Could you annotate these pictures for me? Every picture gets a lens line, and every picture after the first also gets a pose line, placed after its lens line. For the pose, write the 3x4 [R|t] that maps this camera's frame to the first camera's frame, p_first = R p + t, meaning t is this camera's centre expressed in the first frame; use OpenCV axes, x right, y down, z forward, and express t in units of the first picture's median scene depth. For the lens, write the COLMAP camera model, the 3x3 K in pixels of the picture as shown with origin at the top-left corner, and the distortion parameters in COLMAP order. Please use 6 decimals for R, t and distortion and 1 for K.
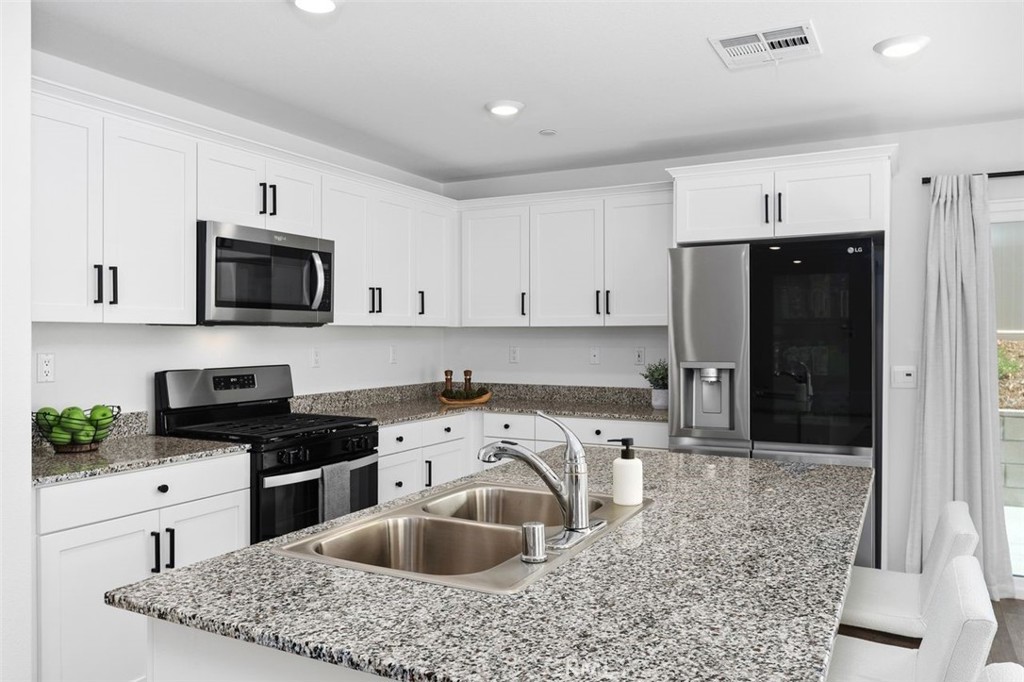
lens RADIAL K [[754.8, 0, 512.5], [0, 754.8, 340.4], [0, 0, 1]] dist [-0.001700, -0.003344]
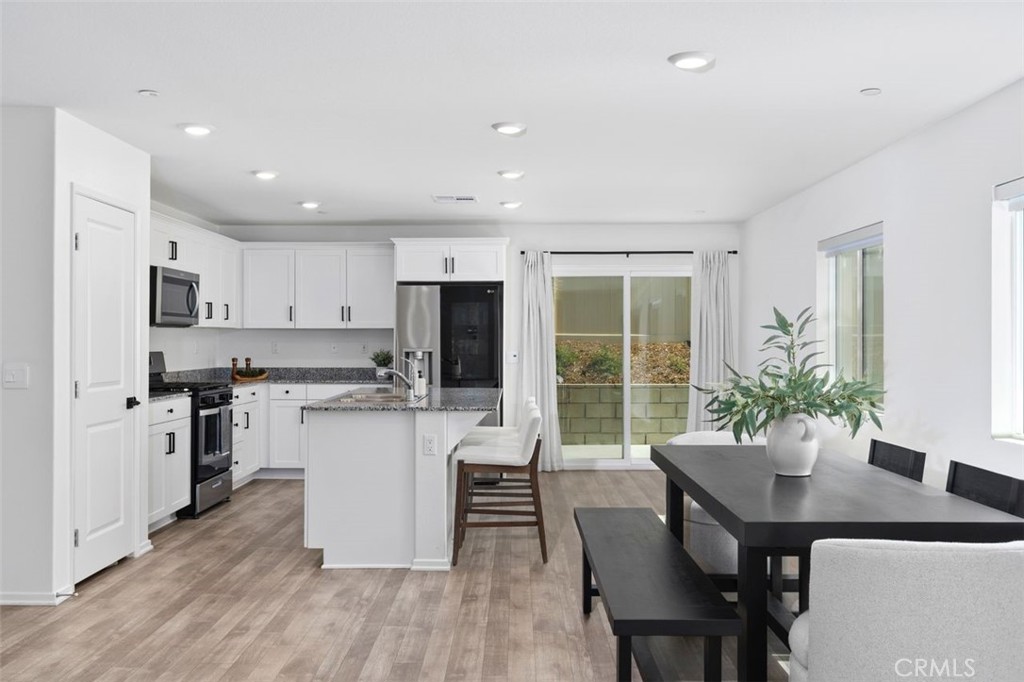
lens RADIAL K [[845.1, 0, 517.4], [0, 845.1, 333.3], [0, 0, 1]] dist [-0.040885, -0.000681]
pose [[0.884179, 0.004854, 0.467124, -0.479593], [0.002119, 0.999894, -0.014400, 0.021792], [-0.467144, 0.013722, 0.884075, -0.917231]]
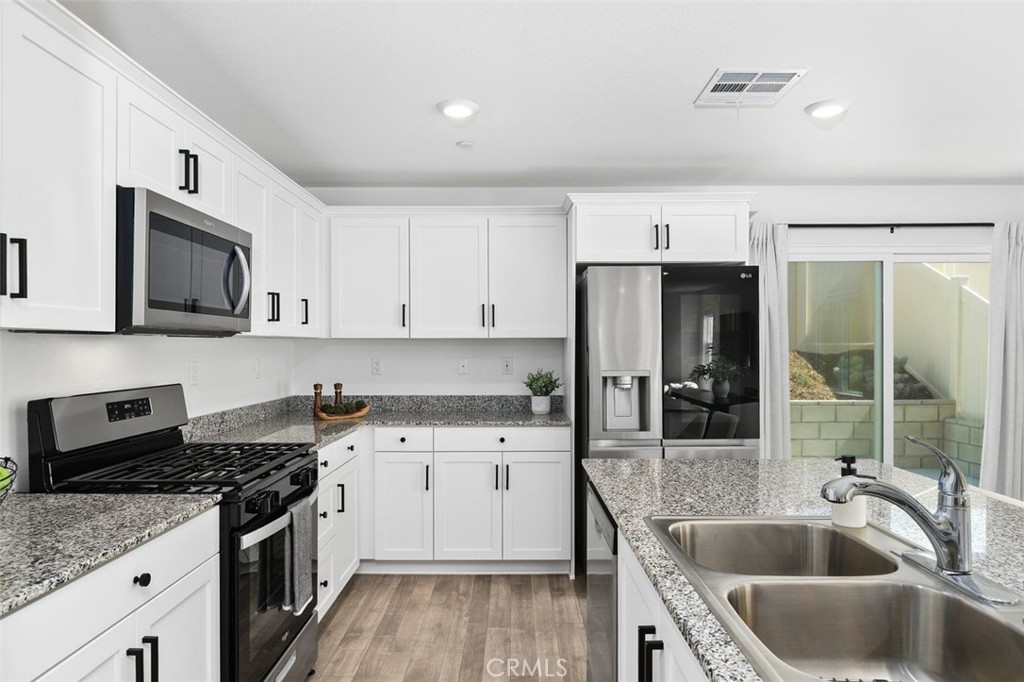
lens RADIAL K [[617.4, 0, 514.6], [0, 617.4, 349.9], [0, 0, 1]] dist [-0.022818, -0.001347]
pose [[0.887146, -0.003869, 0.461473, -0.295810], [0.004626, 0.999989, -0.000509, -0.002000], [-0.461466, 0.002587, 0.887154, 0.265349]]
